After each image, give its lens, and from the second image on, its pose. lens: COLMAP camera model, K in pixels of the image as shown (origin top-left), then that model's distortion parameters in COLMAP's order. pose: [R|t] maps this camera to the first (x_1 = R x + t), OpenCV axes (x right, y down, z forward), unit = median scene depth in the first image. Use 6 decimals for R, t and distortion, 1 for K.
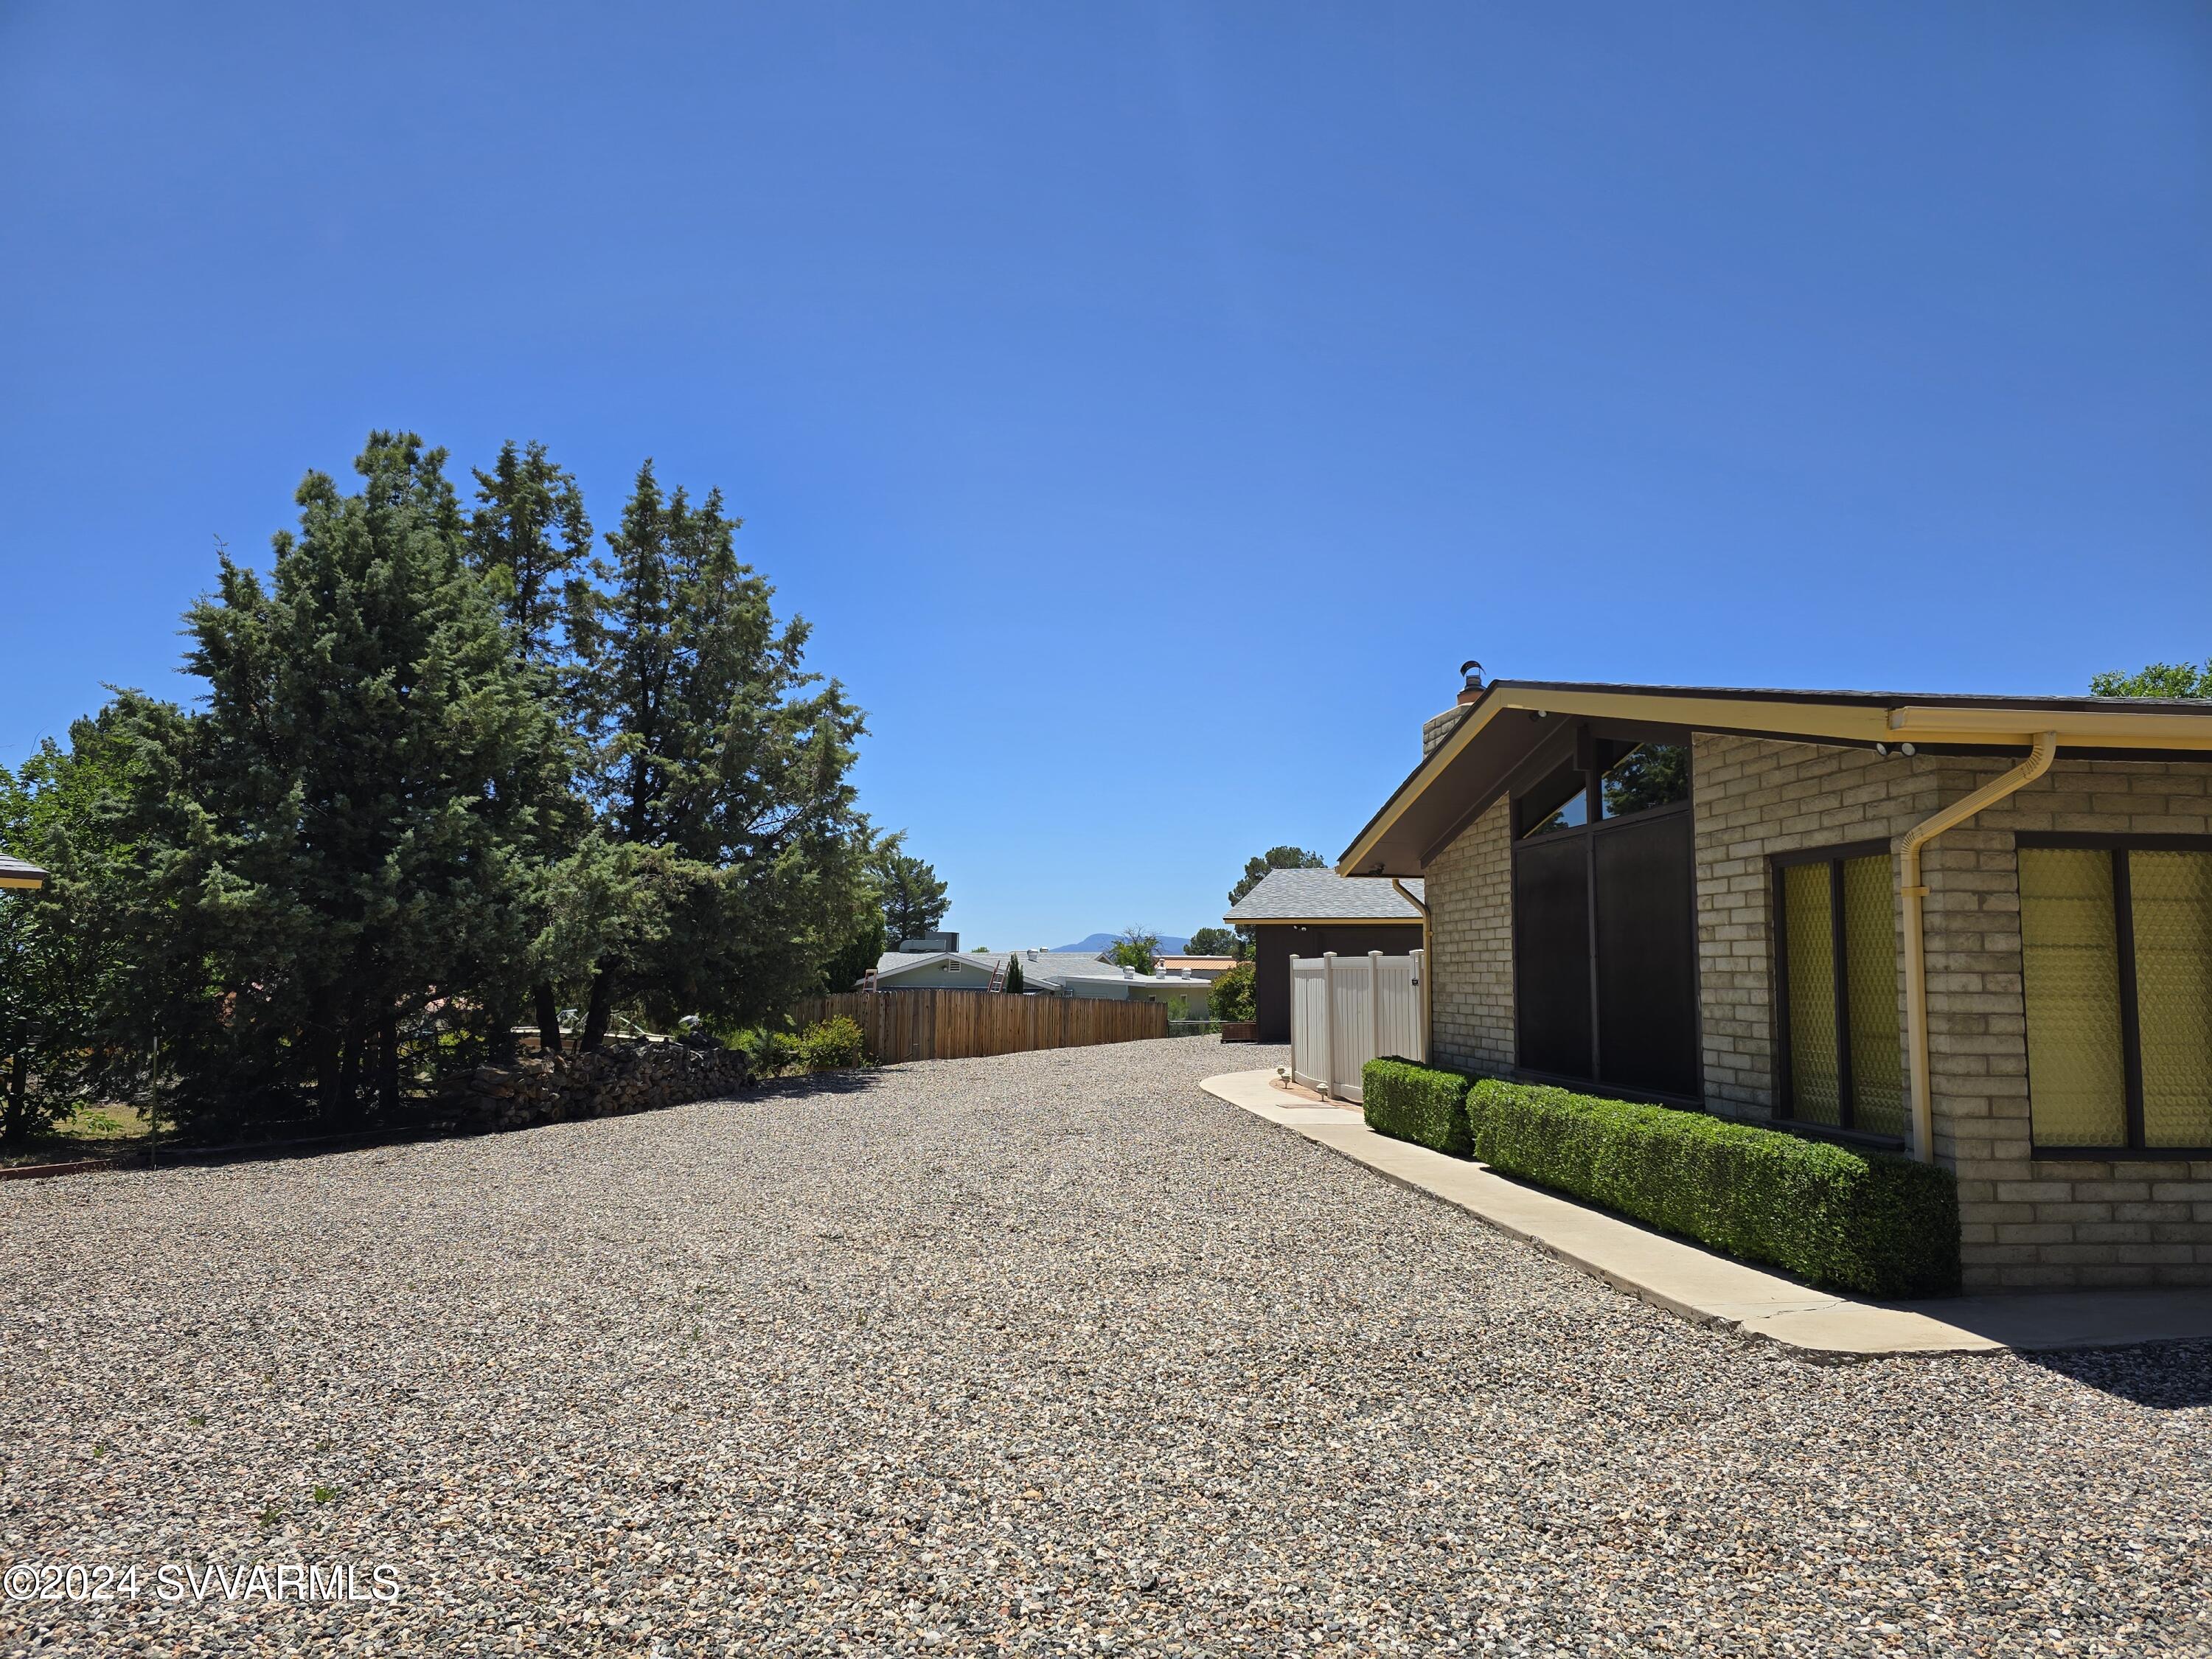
lens RADIAL K [[1491.2, 0, 1103.8], [0, 1491.2, 833.2], [0, 0, 1]] dist [0.080999, -0.074301]
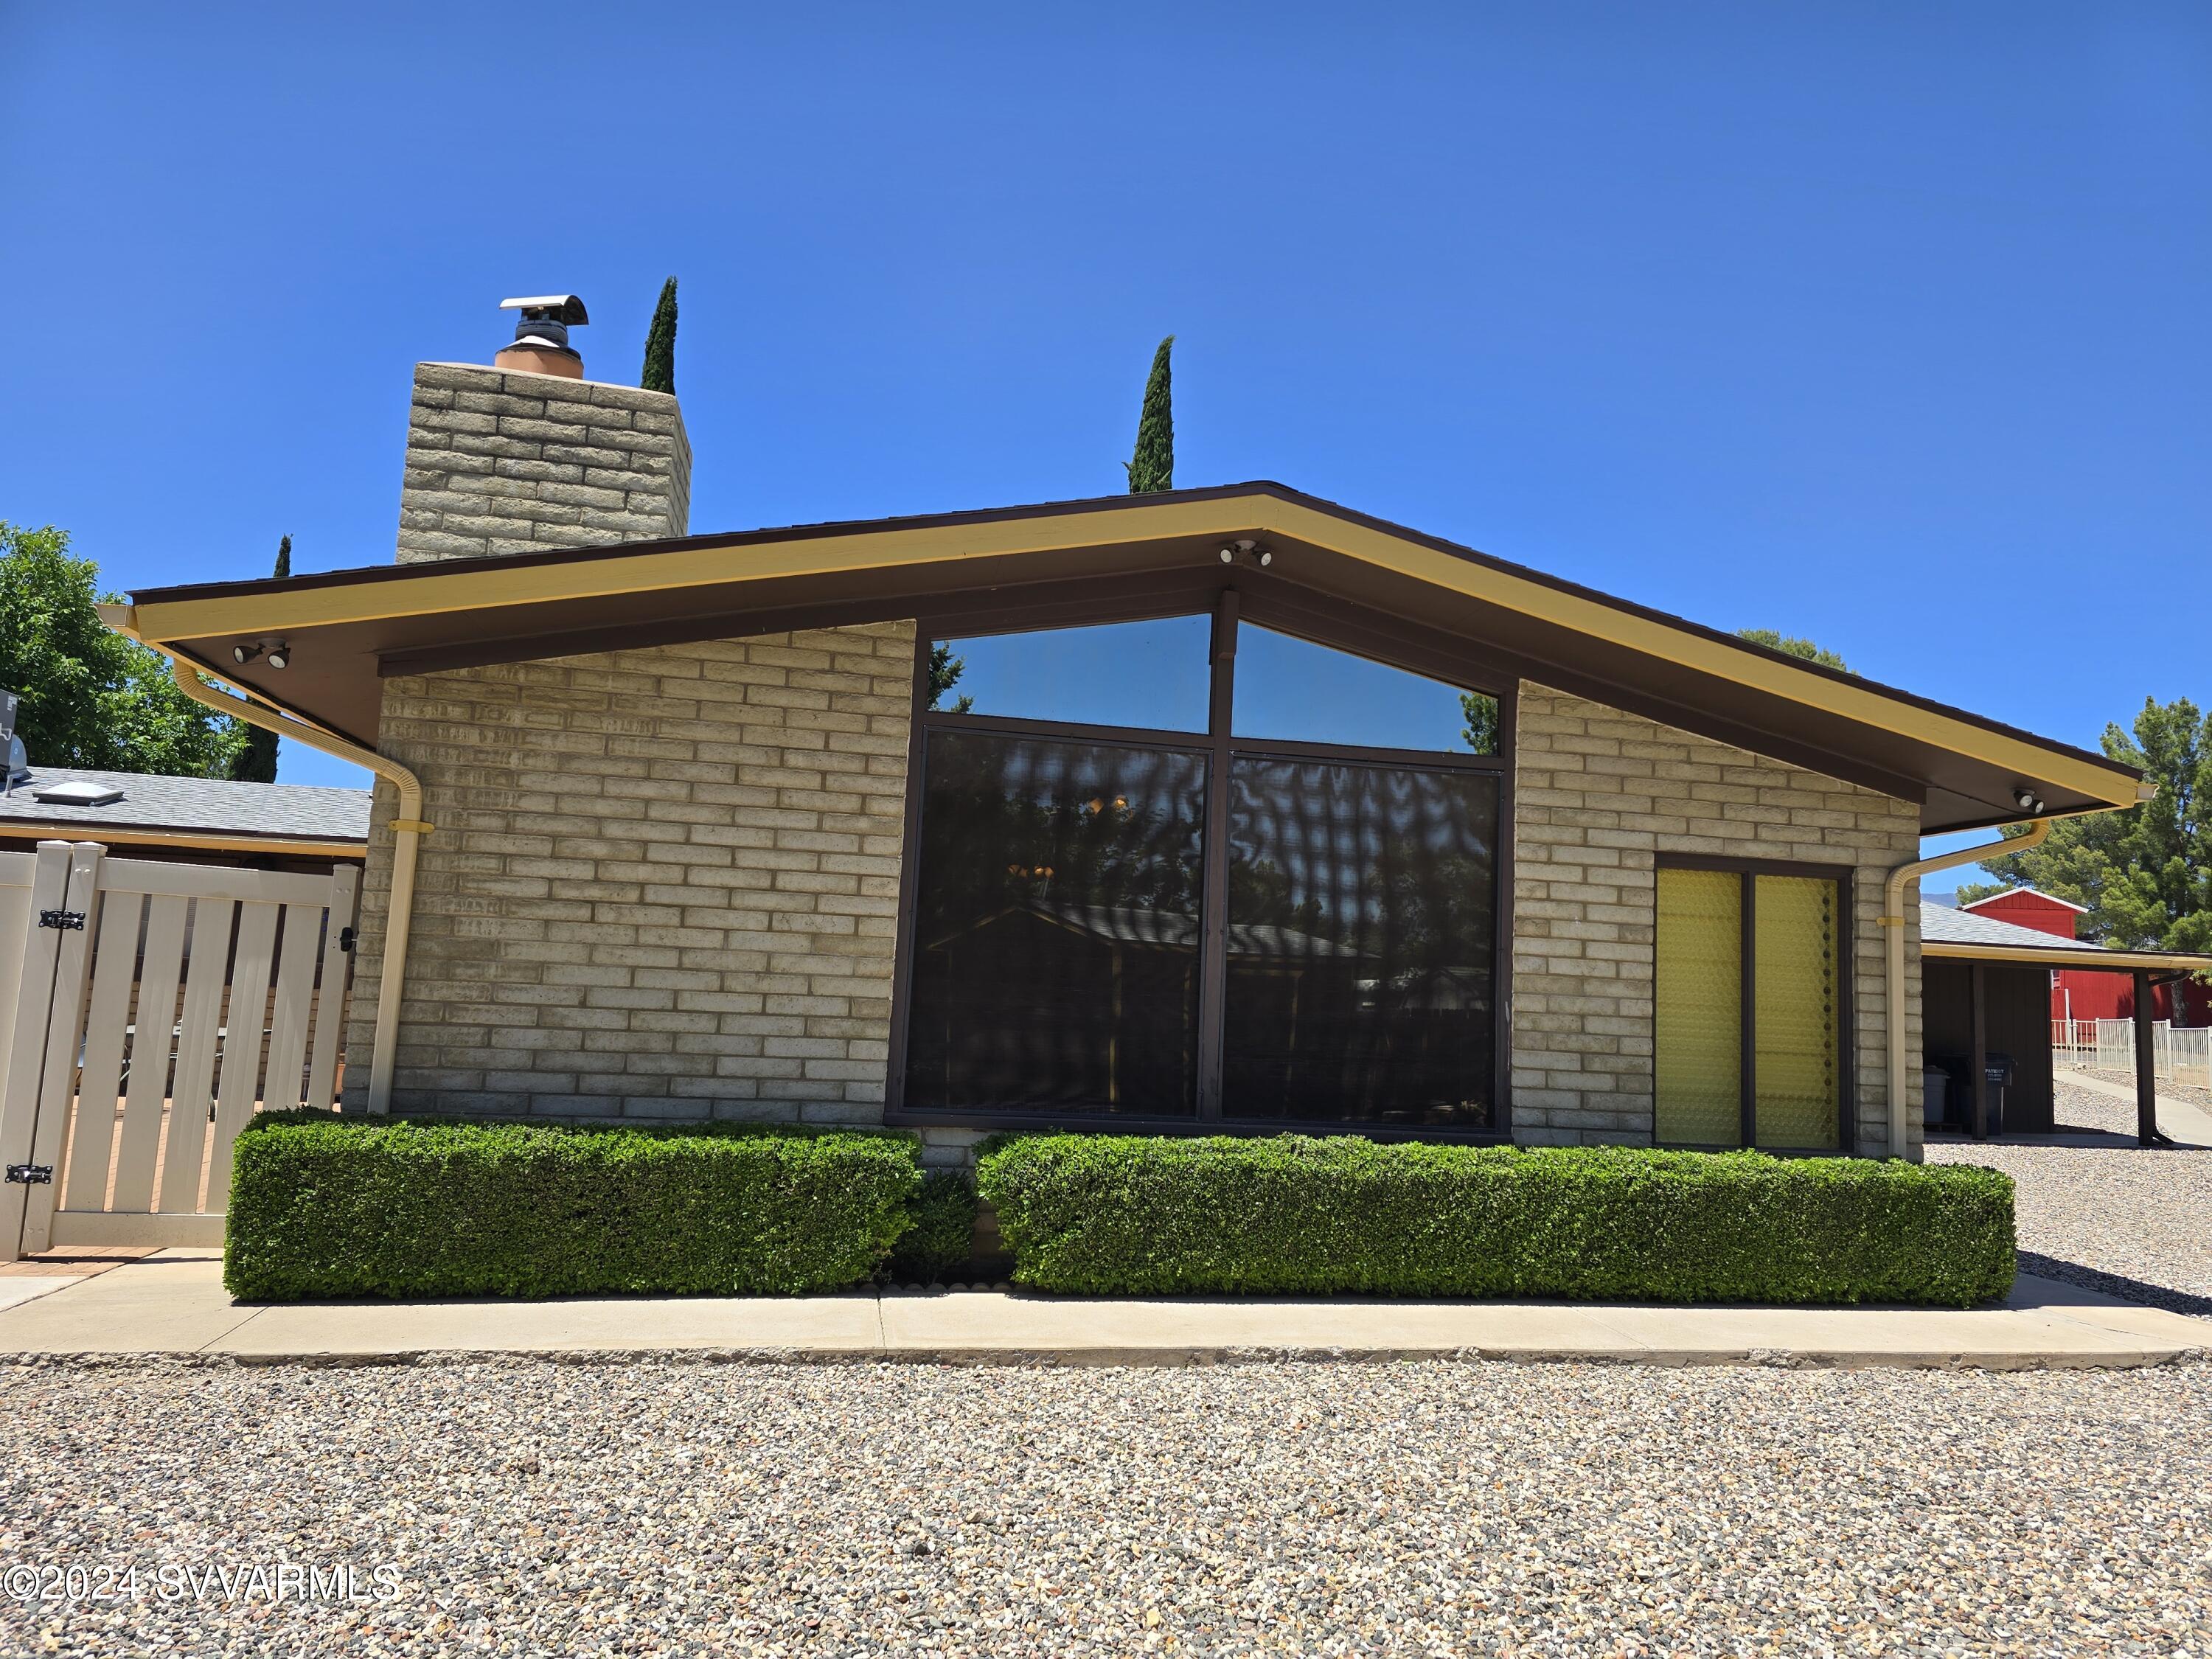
lens RADIAL K [[1491.2, 0, 1134.1], [0, 1491.2, 840.9], [0, 0, 1]] dist [0.080999, -0.074301]
pose [[-0.090250, 0.097845, 0.991101, -0.401742], [-0.141488, 0.983809, -0.110009, 0.143262], [-0.985817, -0.150157, -0.074945, 1.303244]]
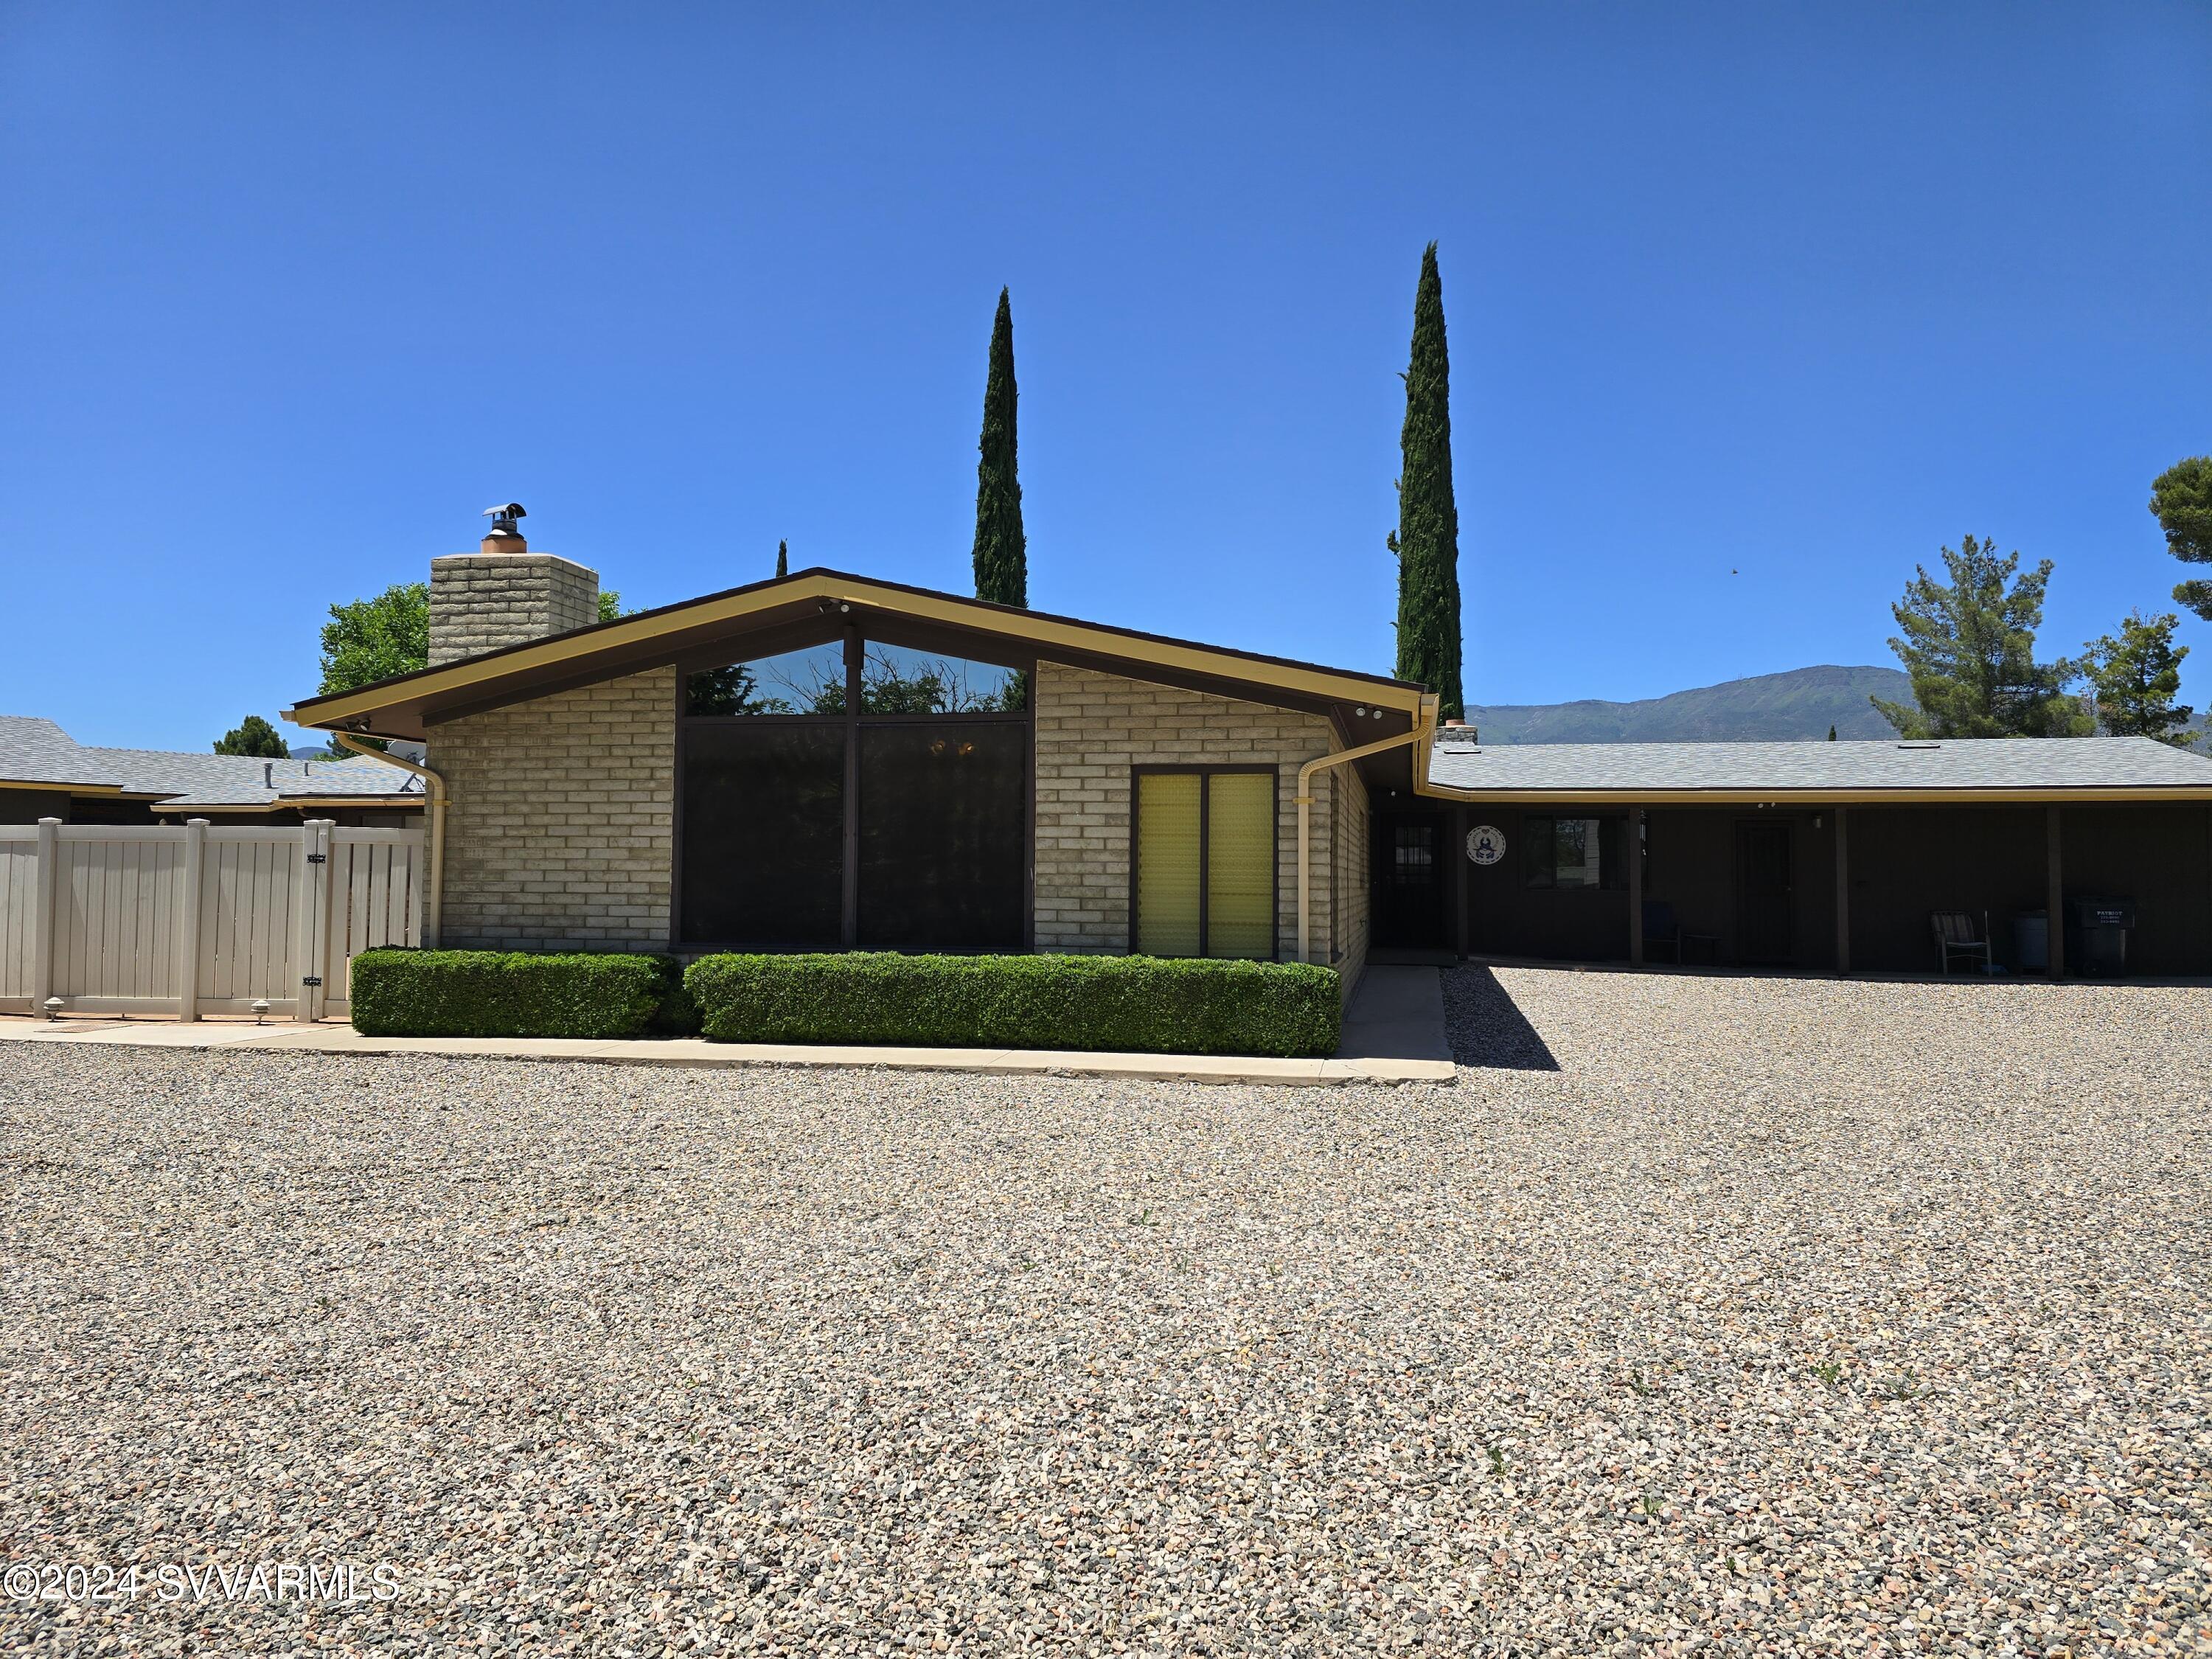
lens RADIAL K [[1491.2, 0, 1103.2], [0, 1491.2, 813.5], [0, 0, 1]] dist [0.080999, -0.074301]
pose [[0.306762, 0.035230, 0.951134, -0.800637], [-0.095758, 0.995387, -0.005985, 0.065249], [-0.946957, -0.089242, 0.308721, 0.574588]]
